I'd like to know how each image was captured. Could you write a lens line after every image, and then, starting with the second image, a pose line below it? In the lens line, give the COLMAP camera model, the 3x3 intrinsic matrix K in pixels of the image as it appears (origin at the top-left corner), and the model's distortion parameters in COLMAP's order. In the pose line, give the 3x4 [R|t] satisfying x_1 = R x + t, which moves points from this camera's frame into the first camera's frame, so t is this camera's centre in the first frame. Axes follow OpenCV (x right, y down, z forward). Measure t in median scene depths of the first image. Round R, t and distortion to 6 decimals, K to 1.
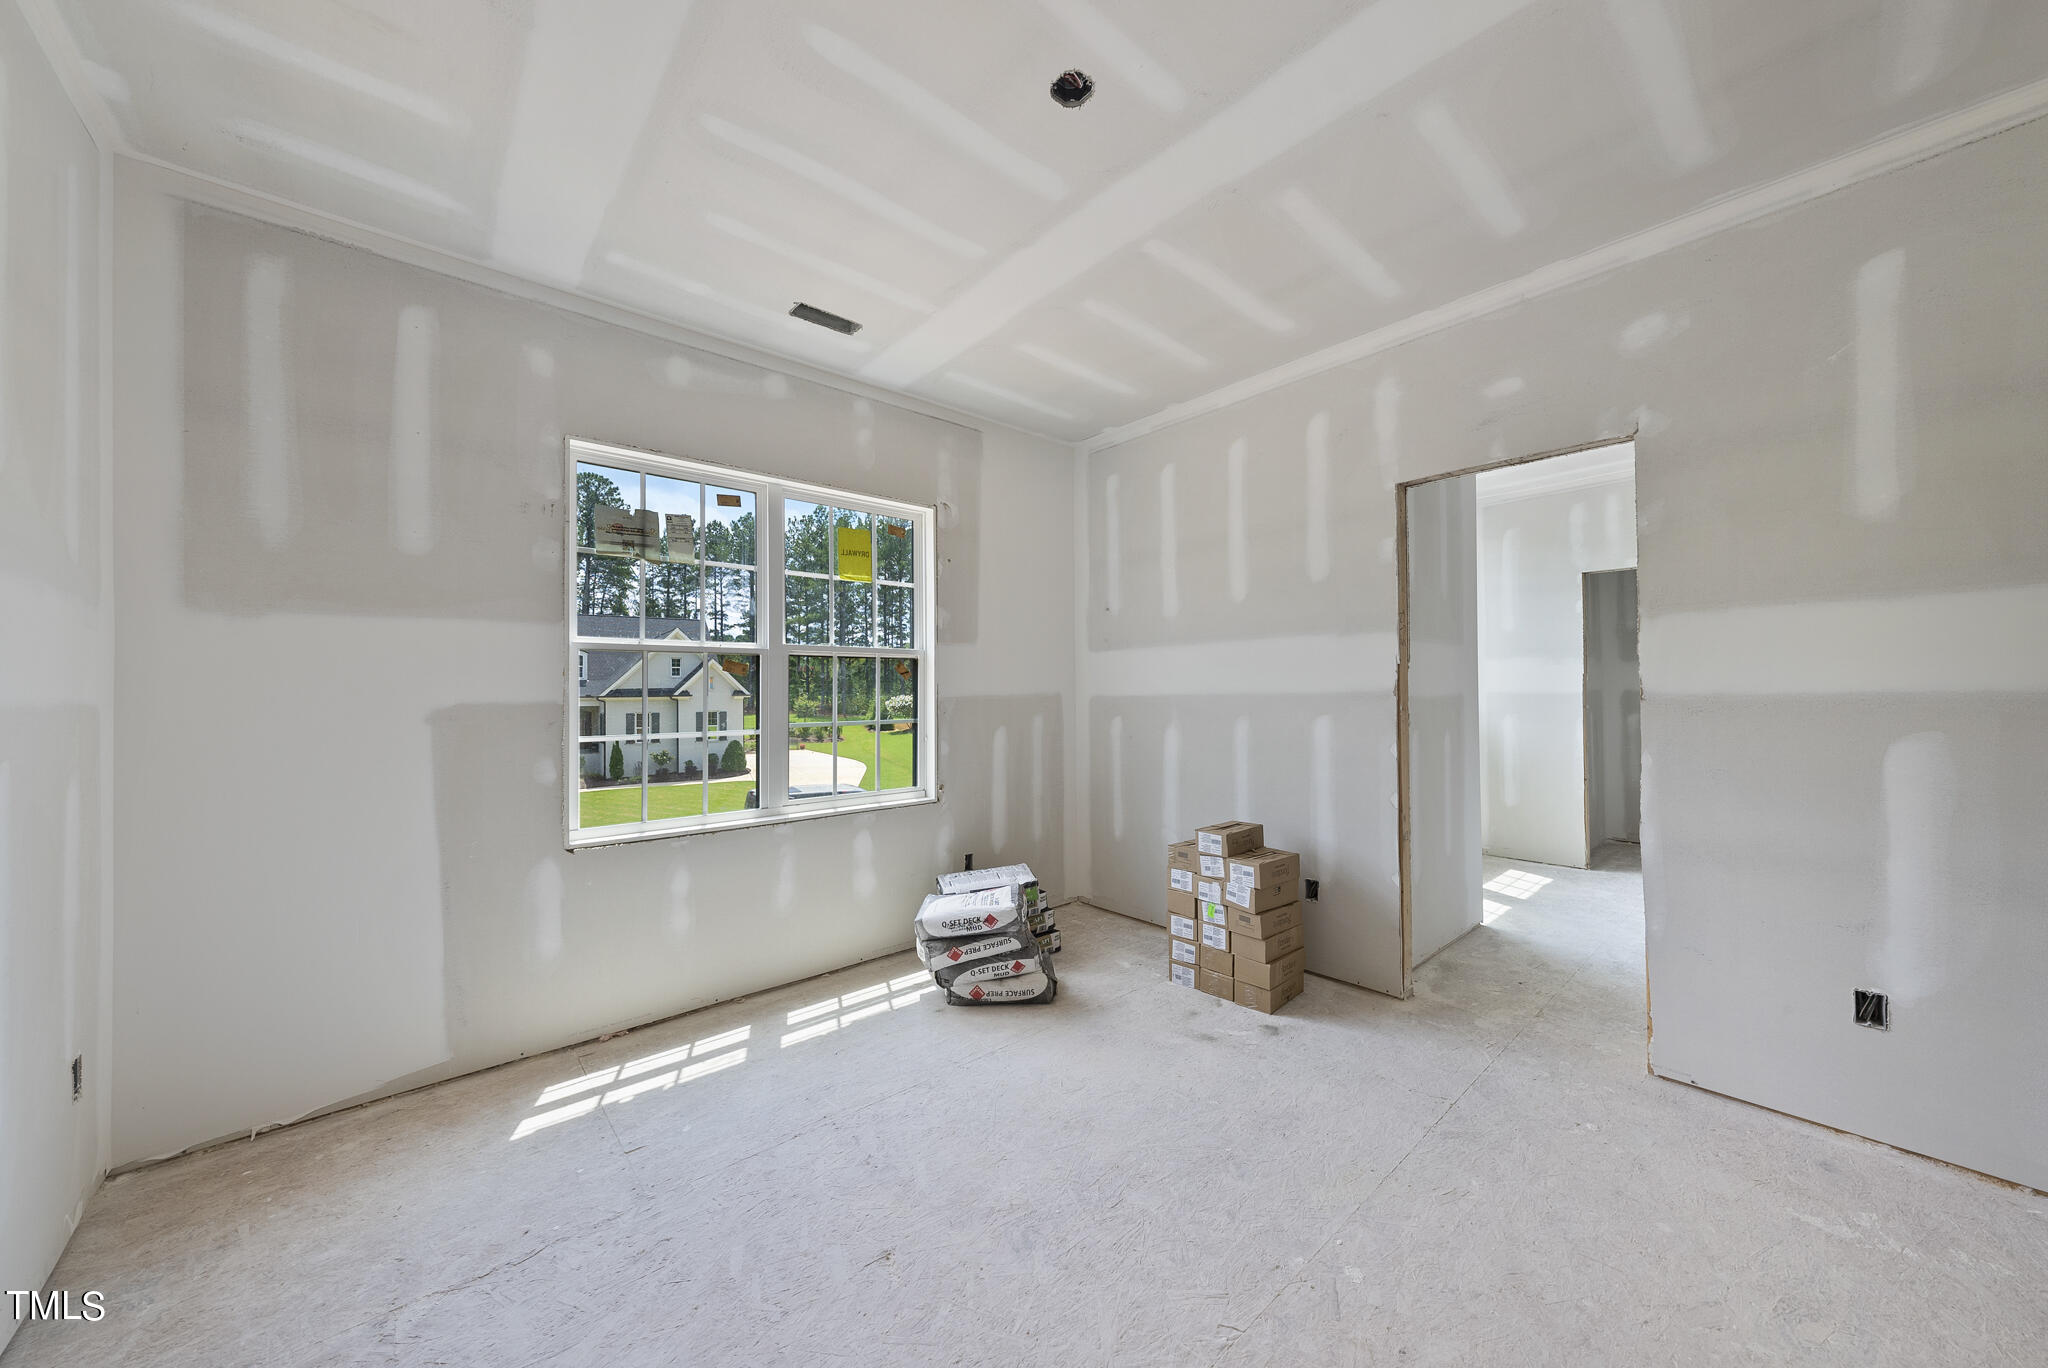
lens RADIAL K [[710.9, 0, 1027.8], [0, 710.9, 684.3], [0, 0, 1]] dist [-0.001762, -0.000128]
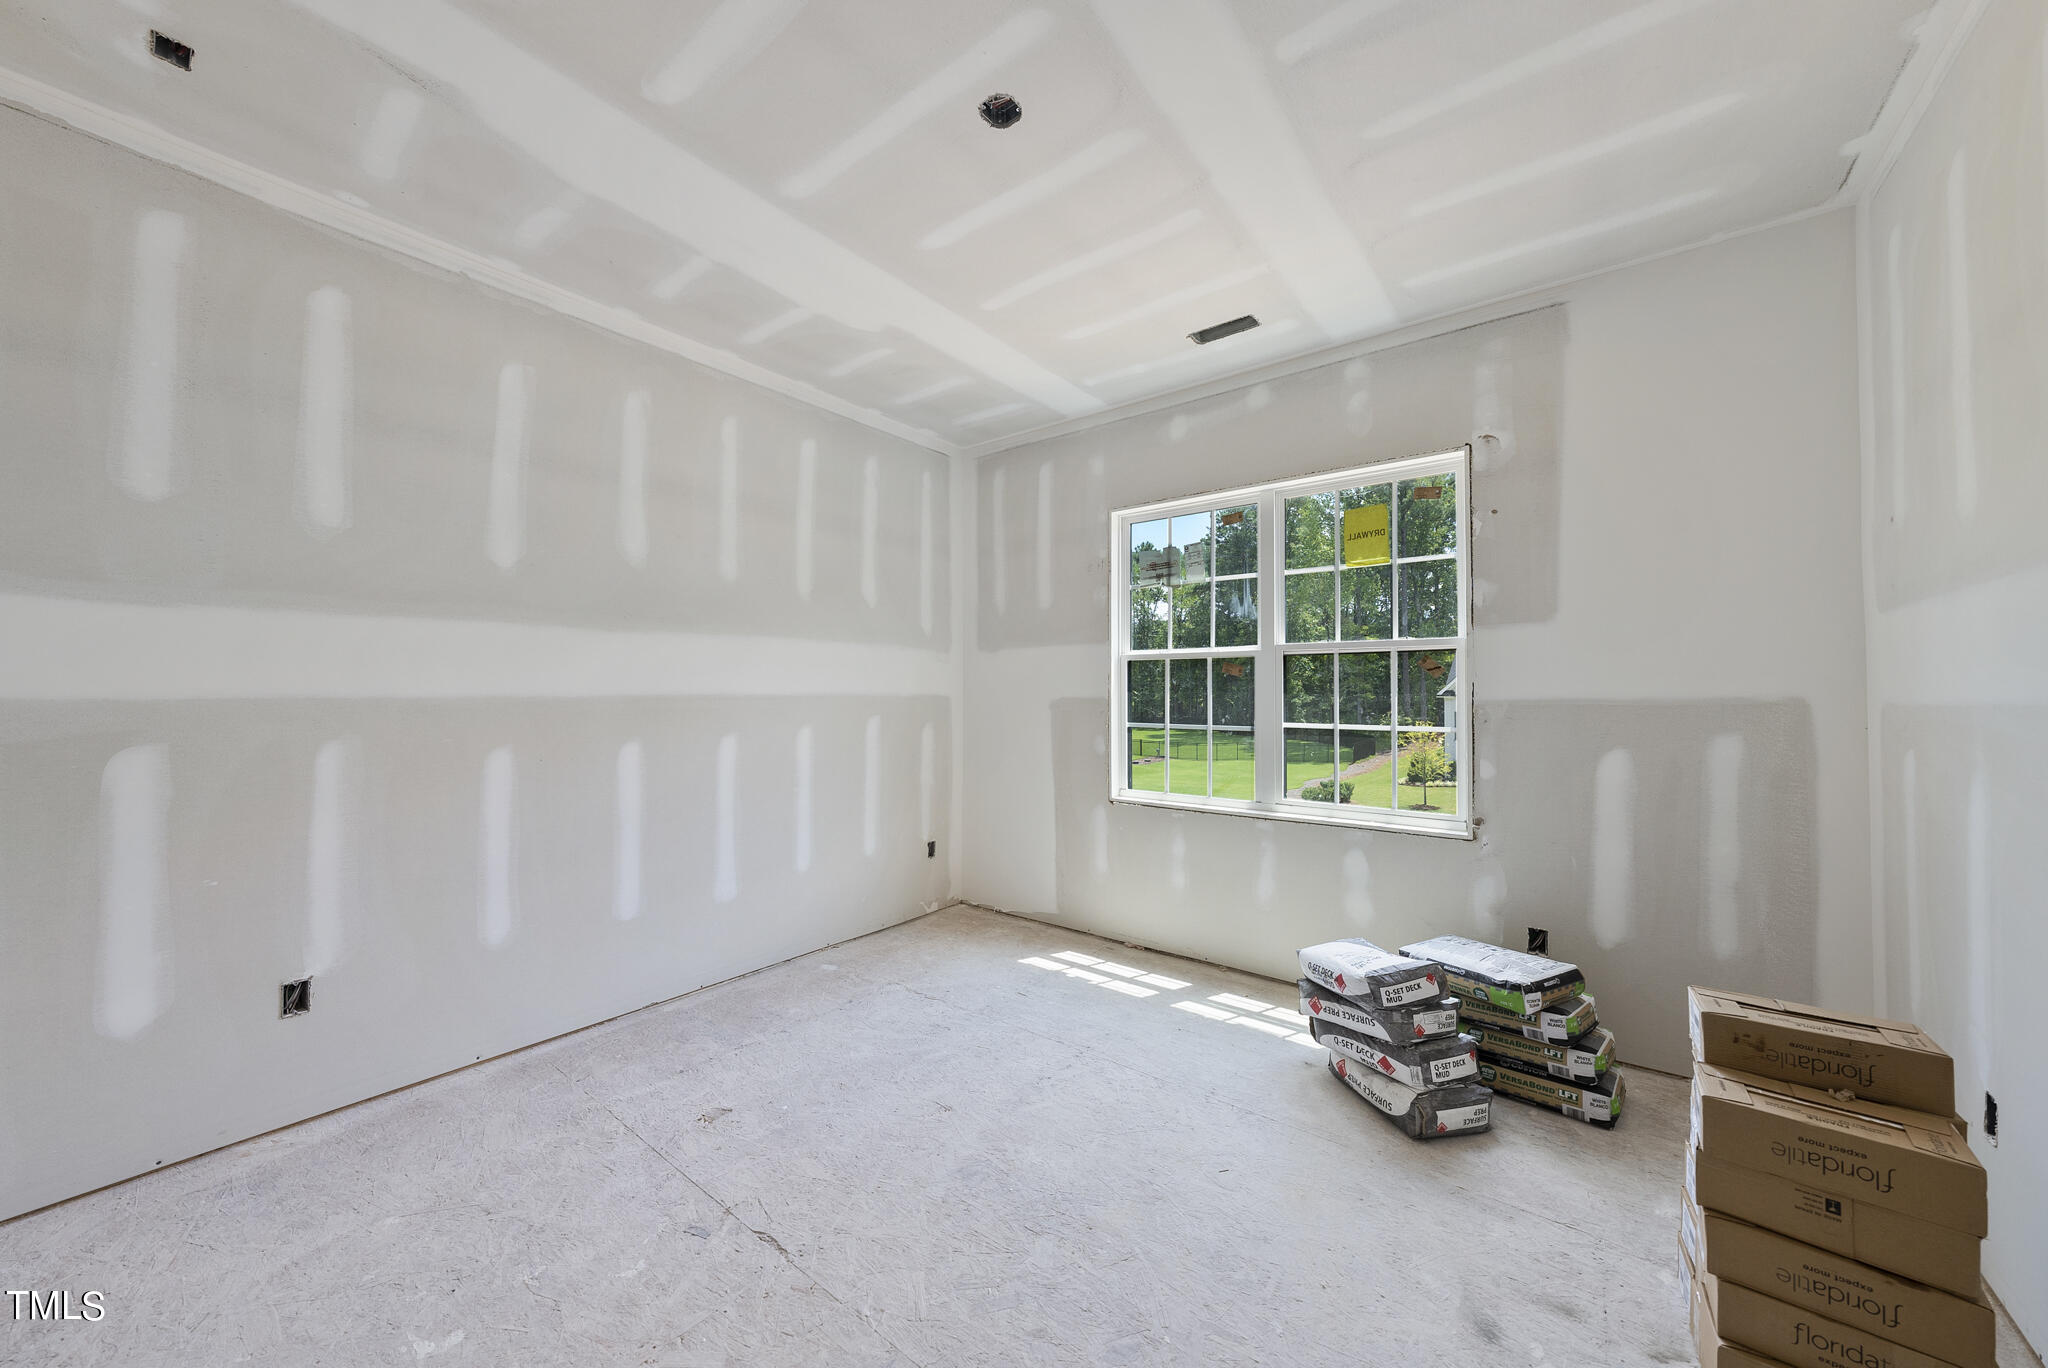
lens RADIAL K [[710.9, 0, 1019.6], [0, 710.9, 684.2], [0, 0, 1]] dist [-0.001762, -0.000128]
pose [[0.196159, -0.003908, -0.980564, 0.679930], [0.006267, 0.999977, -0.002732, 0.000687], [0.980552, -0.005609, 0.196179, 0.514470]]
